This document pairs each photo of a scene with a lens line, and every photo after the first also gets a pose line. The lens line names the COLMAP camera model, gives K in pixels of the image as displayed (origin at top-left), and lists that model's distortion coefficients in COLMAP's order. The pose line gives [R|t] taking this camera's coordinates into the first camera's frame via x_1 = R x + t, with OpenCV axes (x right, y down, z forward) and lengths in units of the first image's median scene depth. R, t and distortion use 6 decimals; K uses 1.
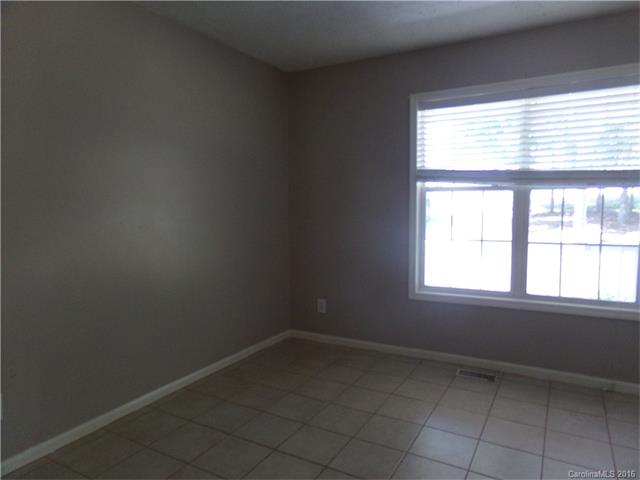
lens RADIAL K [[445.6, 0, 321.4], [0, 445.6, 241.9], [0, 0, 1]] dist [0.005345, 0.005294]
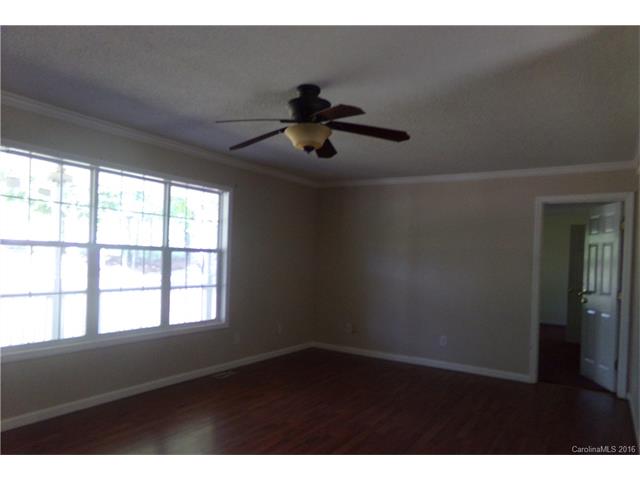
lens RADIAL K [[445.6, 0, 321.4], [0, 445.6, 241.9], [0, 0, 1]] dist [0.005345, 0.005294]
pose [[0.046265, 0.054019, 0.997468, -0.972412], [0.053639, 0.996962, -0.056479, -0.045337], [-0.997488, 0.056116, 0.043227, 0.412489]]
